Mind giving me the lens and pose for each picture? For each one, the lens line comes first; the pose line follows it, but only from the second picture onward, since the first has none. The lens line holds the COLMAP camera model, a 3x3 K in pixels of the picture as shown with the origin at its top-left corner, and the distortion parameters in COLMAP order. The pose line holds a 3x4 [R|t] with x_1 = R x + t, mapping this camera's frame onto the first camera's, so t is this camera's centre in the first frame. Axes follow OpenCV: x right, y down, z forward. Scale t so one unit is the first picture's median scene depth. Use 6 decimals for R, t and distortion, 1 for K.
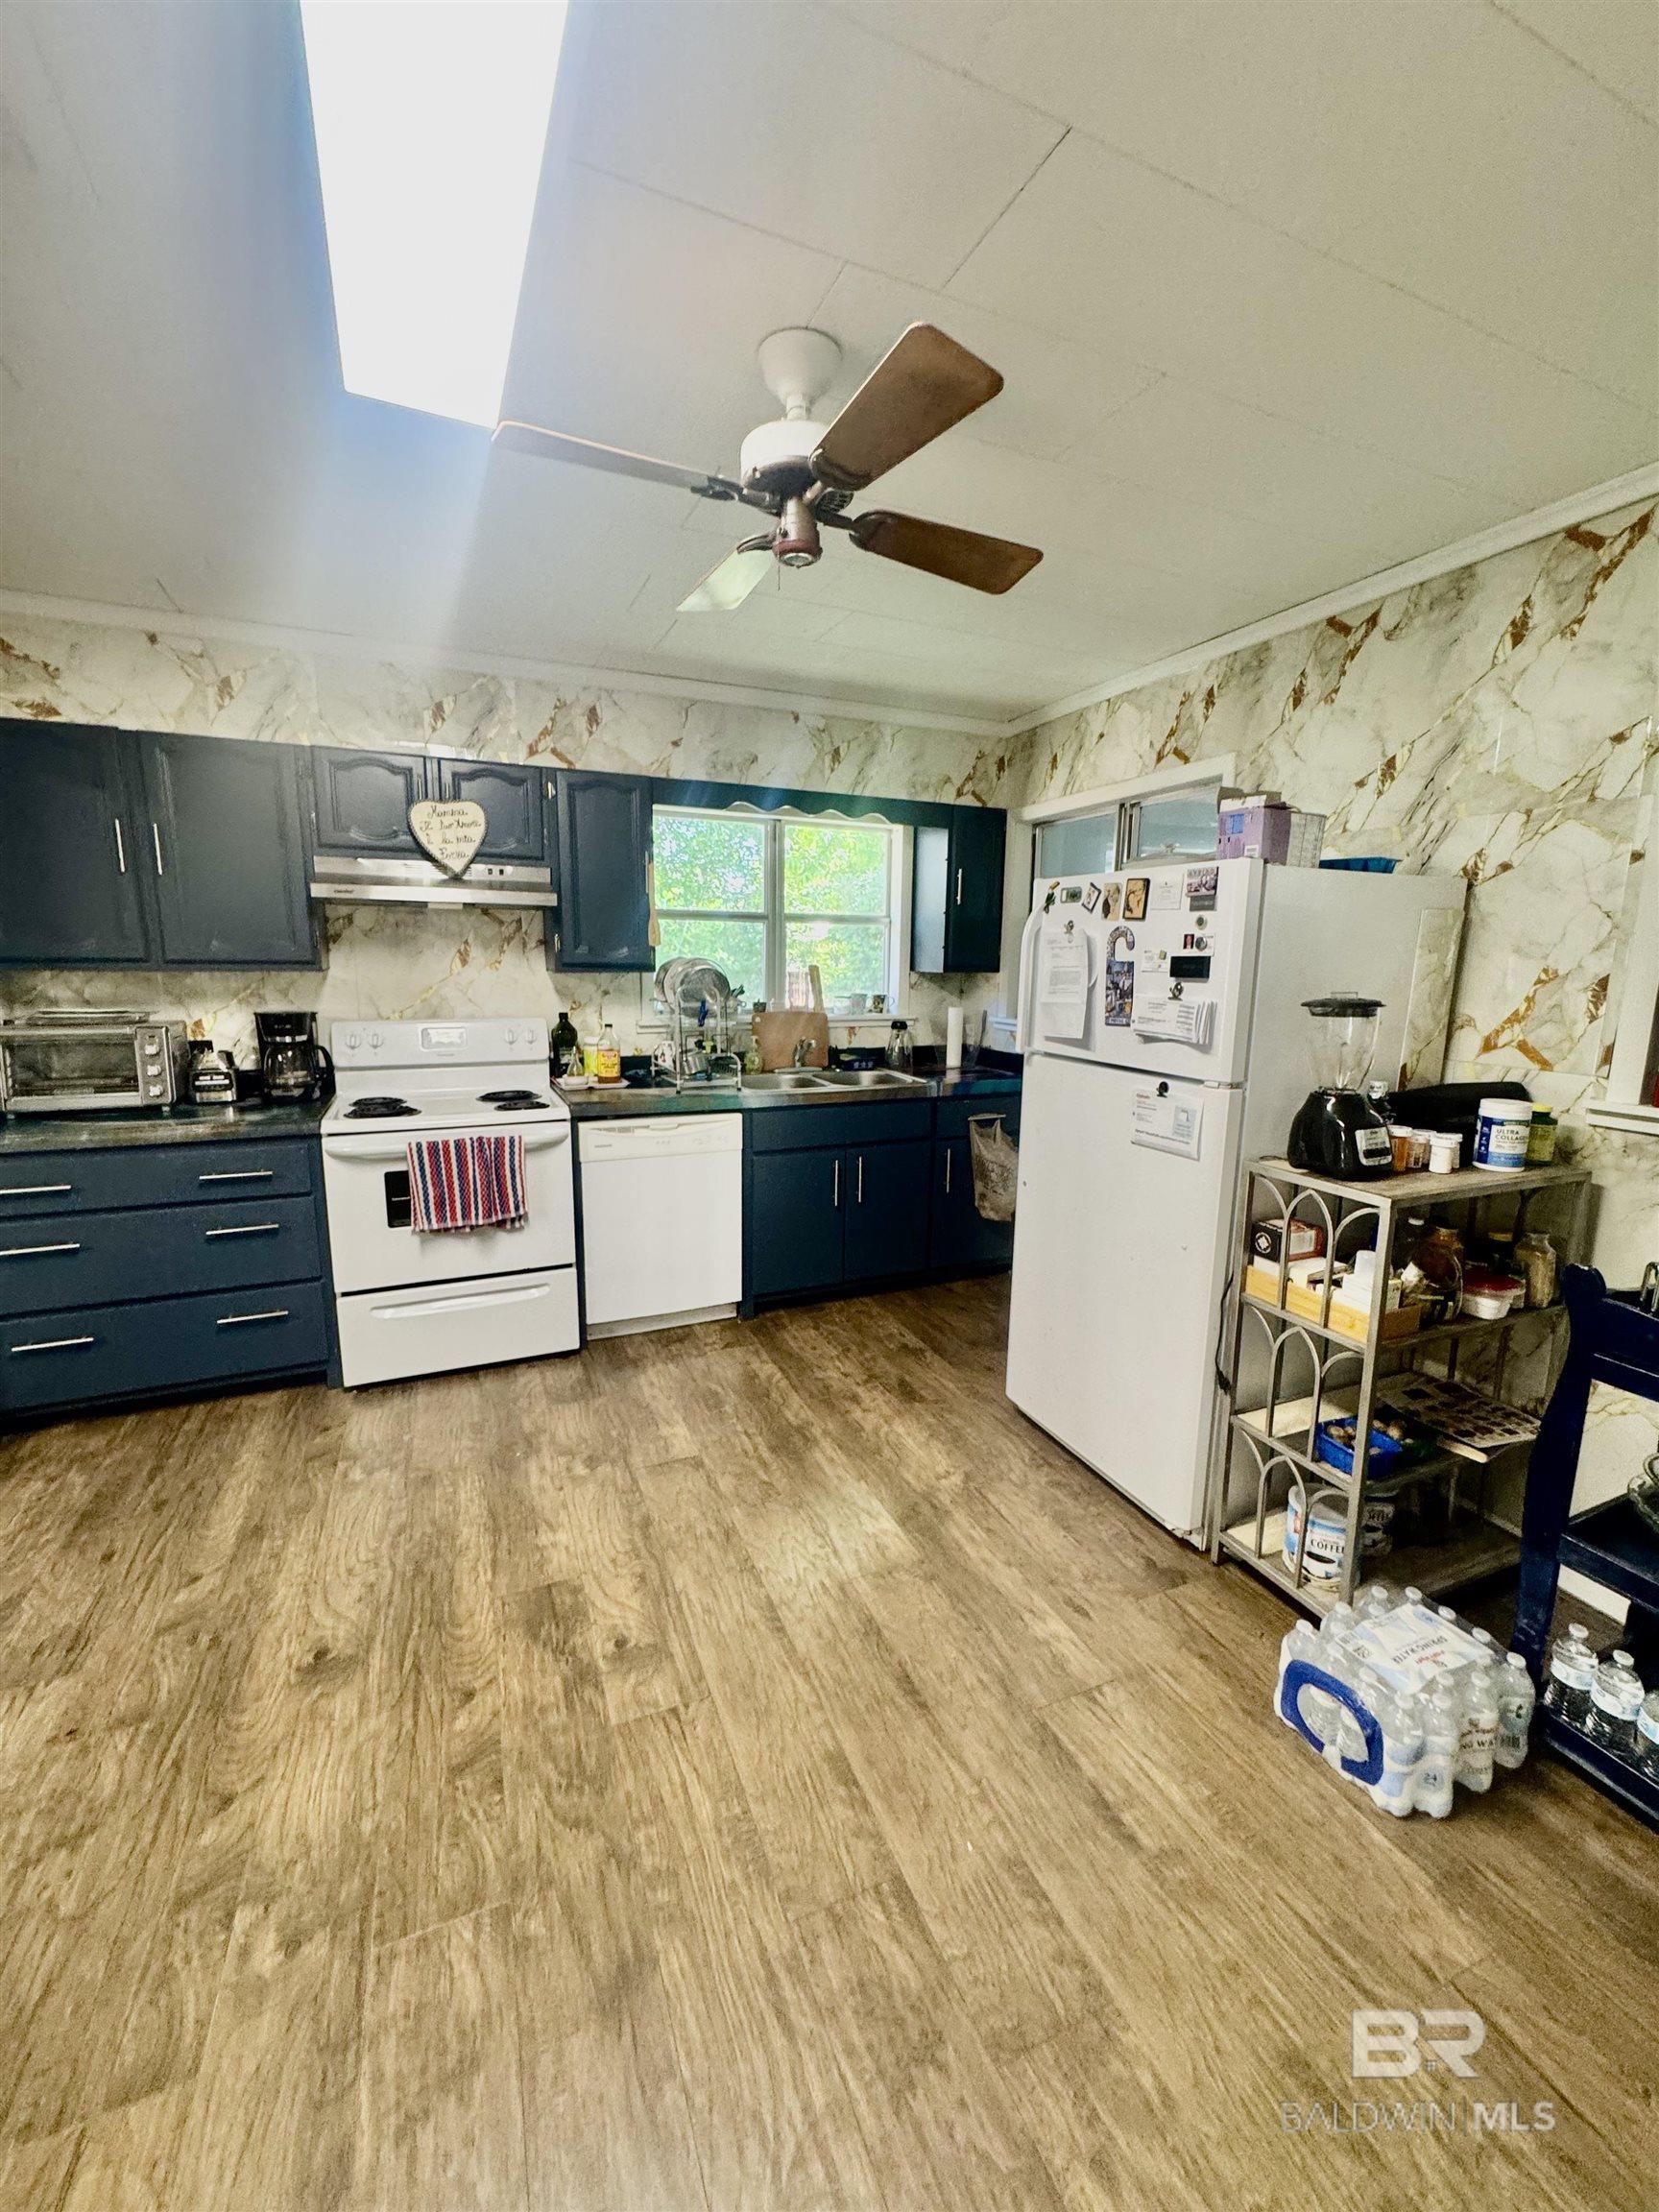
lens RADIAL K [[884.7, 0, 832.8], [0, 884.7, 1106.5], [0, 0, 1]] dist [-0.003679, 0.000304]
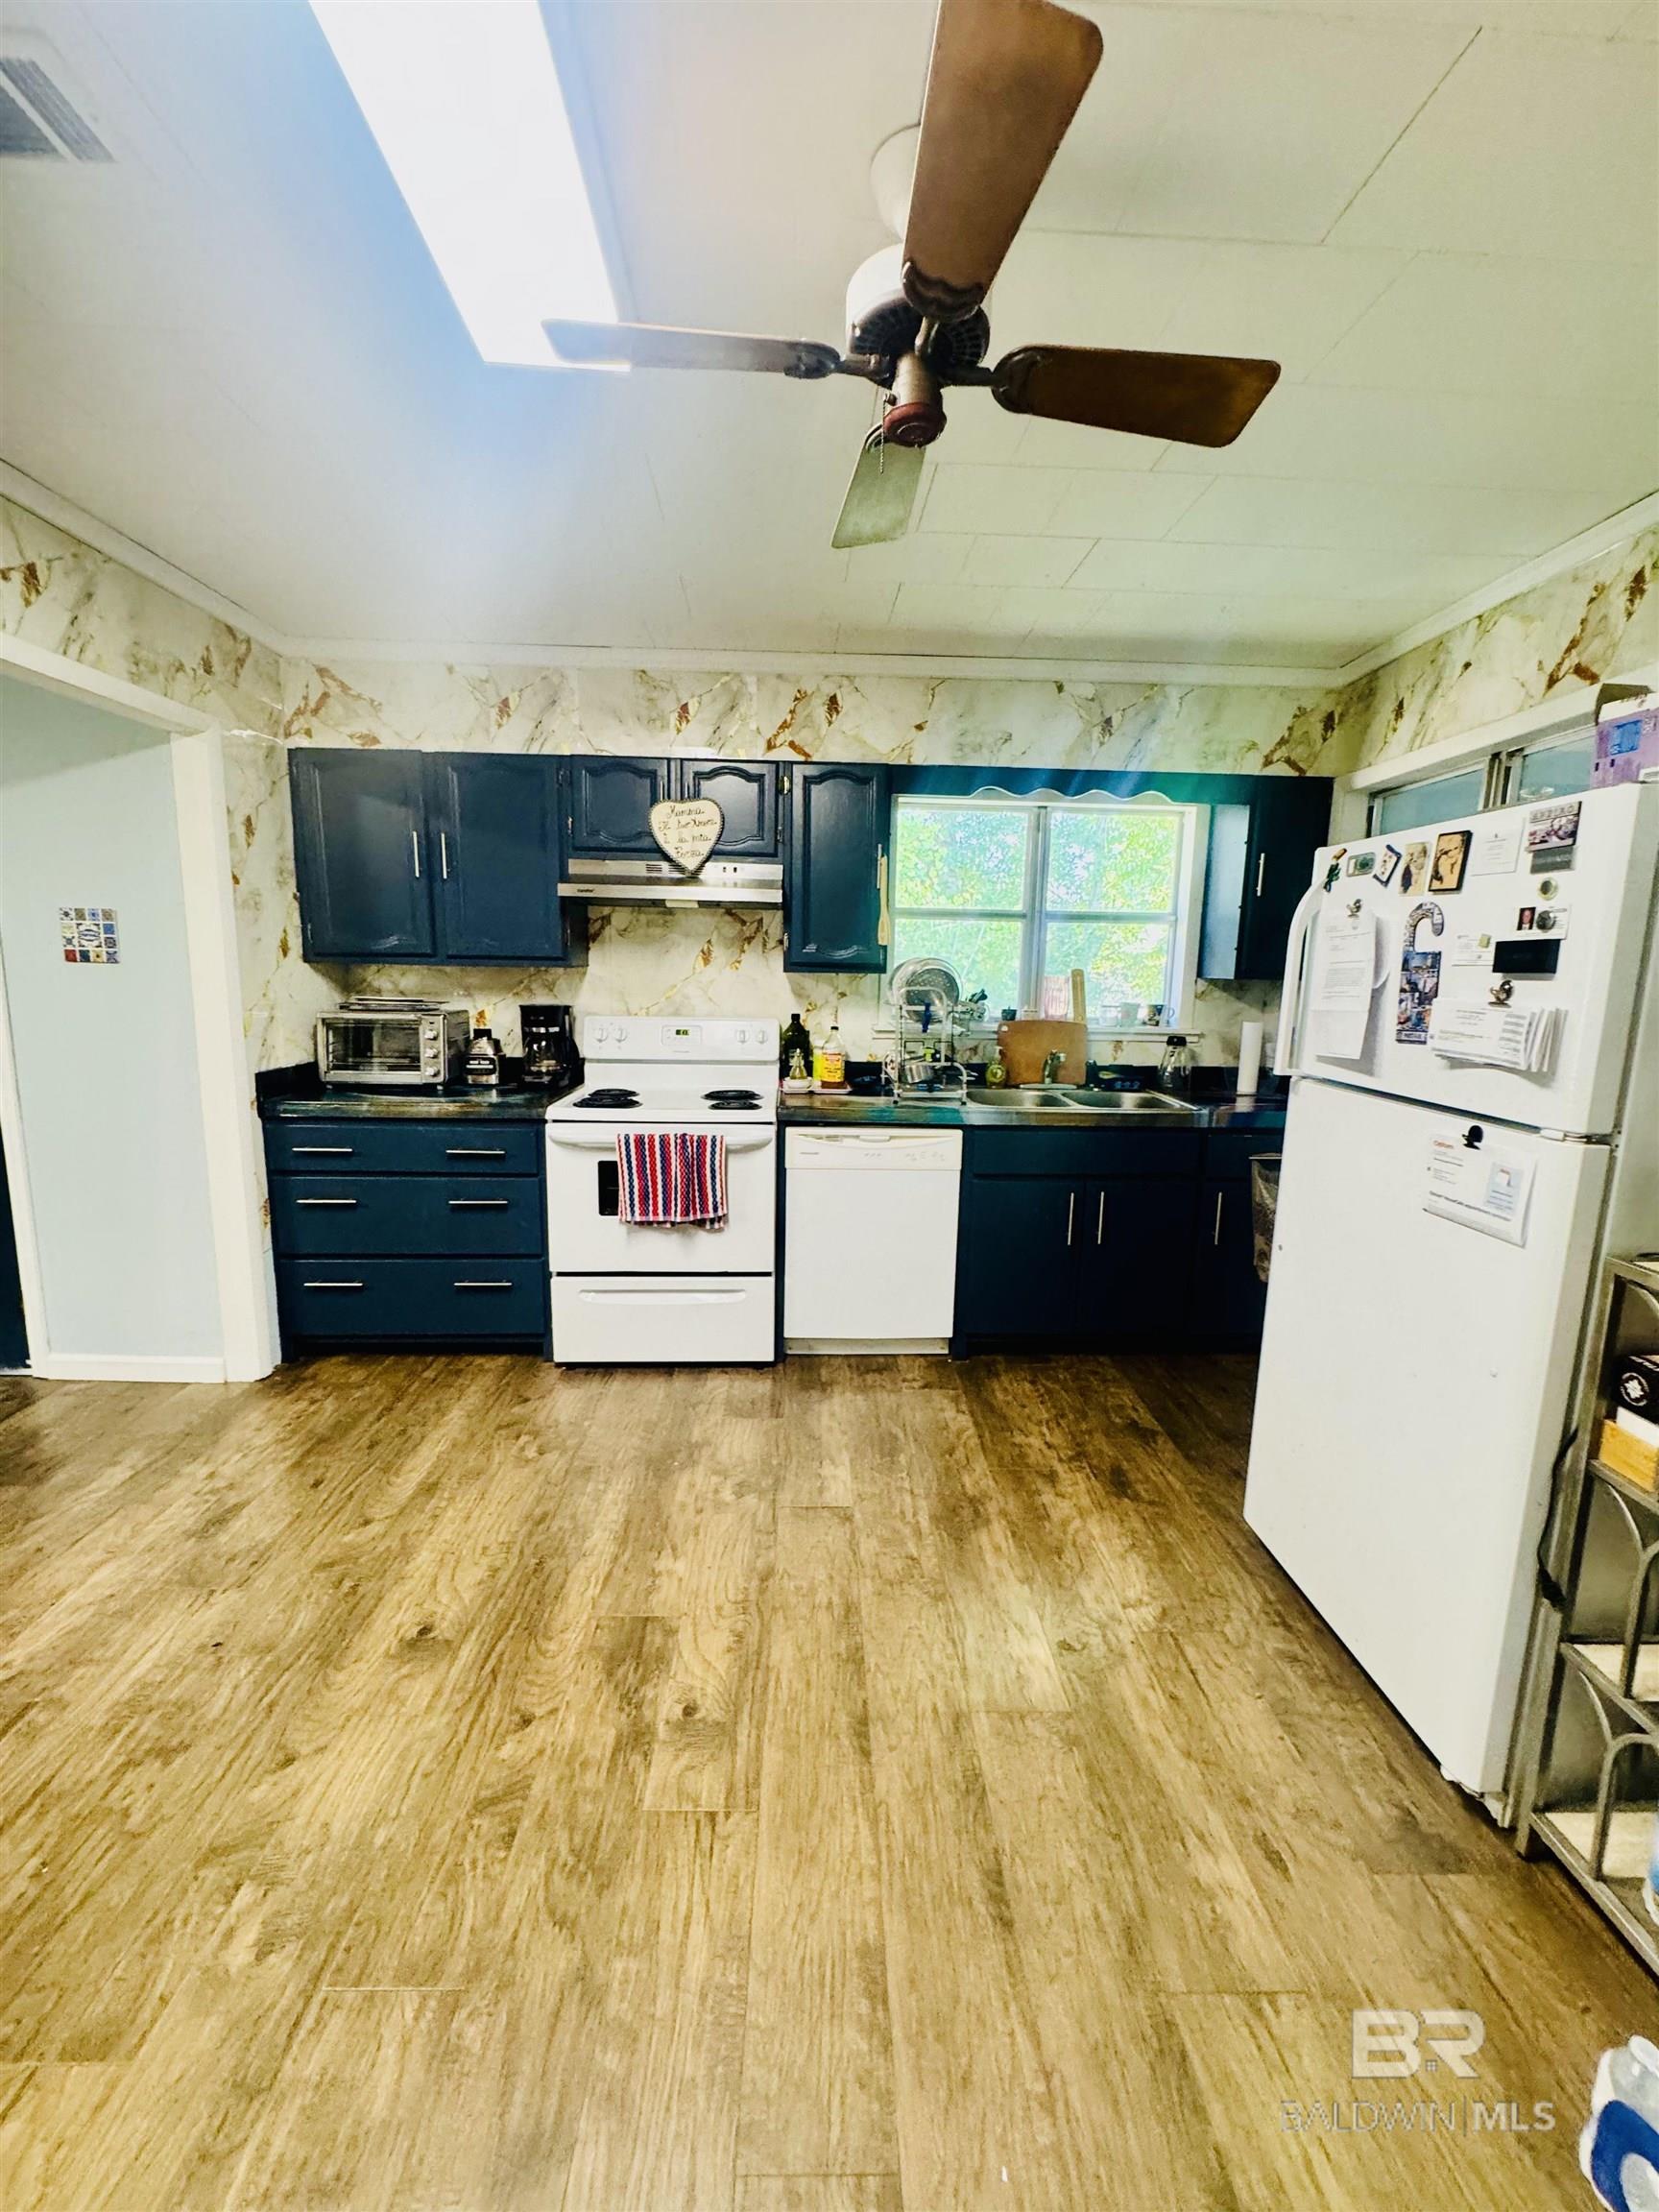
lens RADIAL K [[884.7, 0, 832.8], [0, 884.7, 1106.5], [0, 0, 1]] dist [-0.003679, 0.000304]
pose [[0.929531, 0.063820, -0.363180, 0.115536], [-0.069908, 0.997547, -0.003629, -0.004226], [0.362058, 0.028763, 0.931712, 0.132959]]
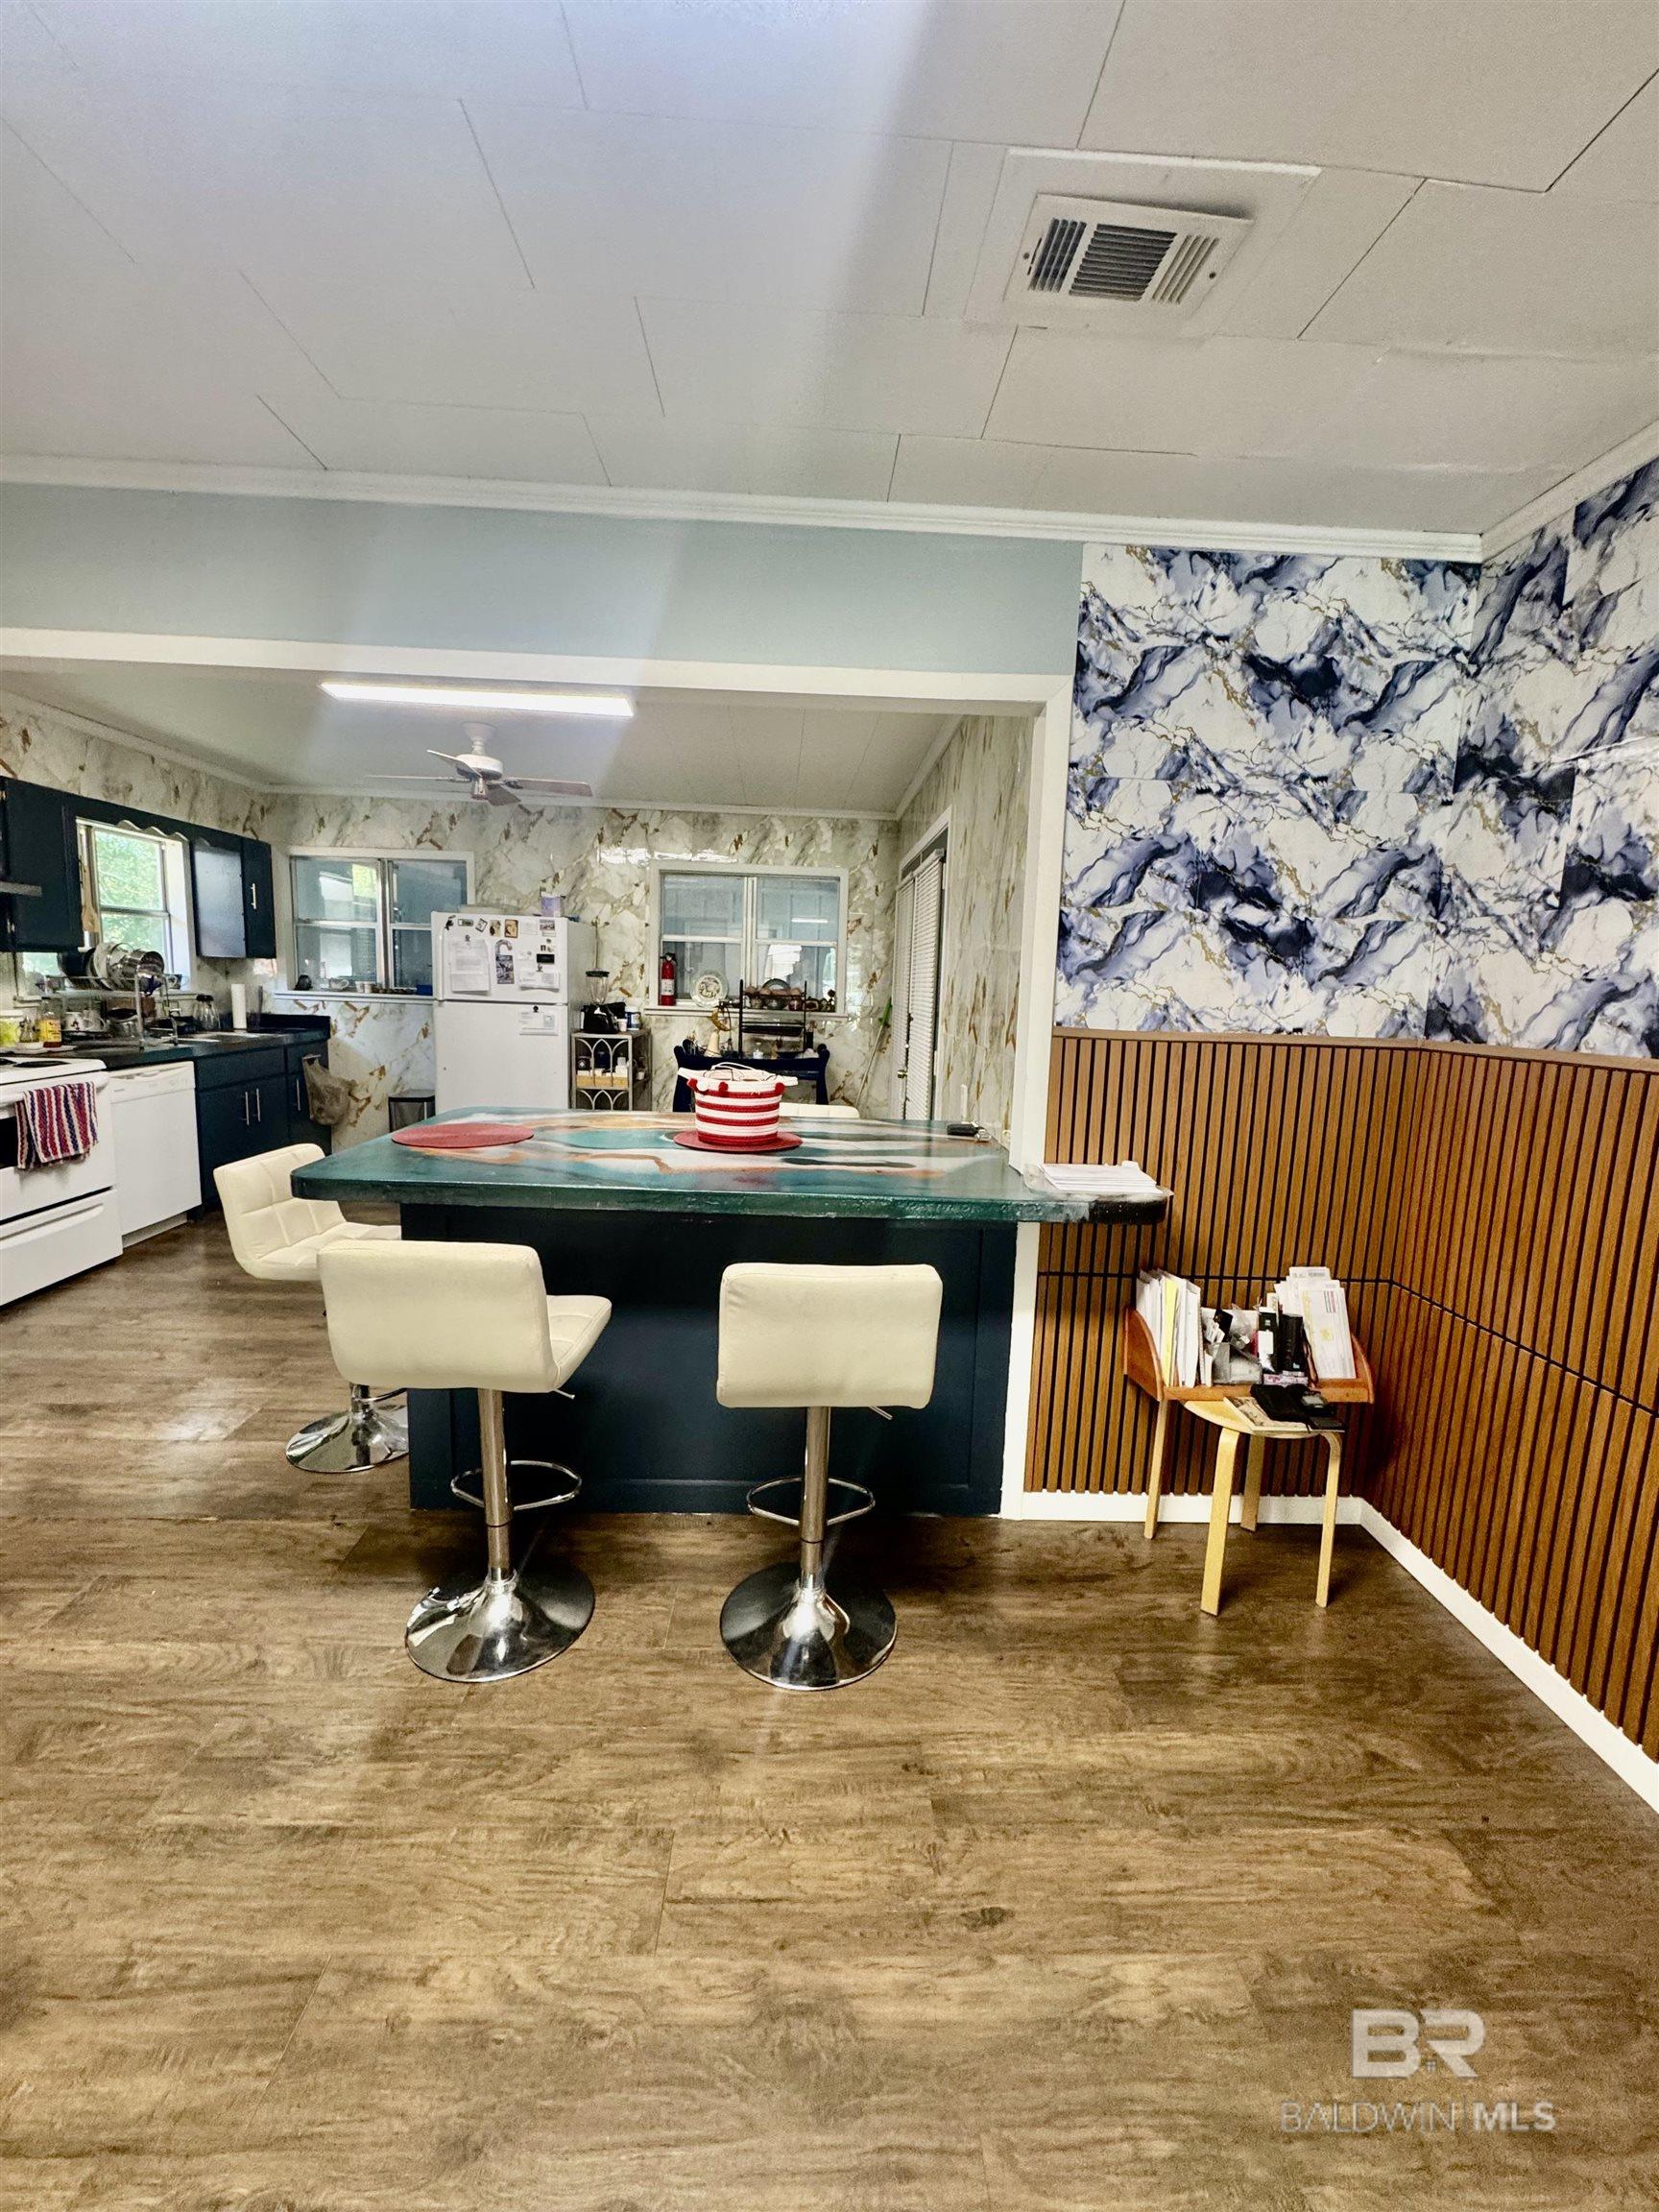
lens RADIAL K [[884.7, 0, 832.8], [0, 884.7, 1106.5], [0, 0, 1]] dist [-0.003679, 0.000304]
pose [[0.364153, -0.135647, 0.921408, -1.150902], [0.126981, 0.987329, 0.095167, 0.084018], [-0.922642, 0.082346, 0.376763, -0.457086]]
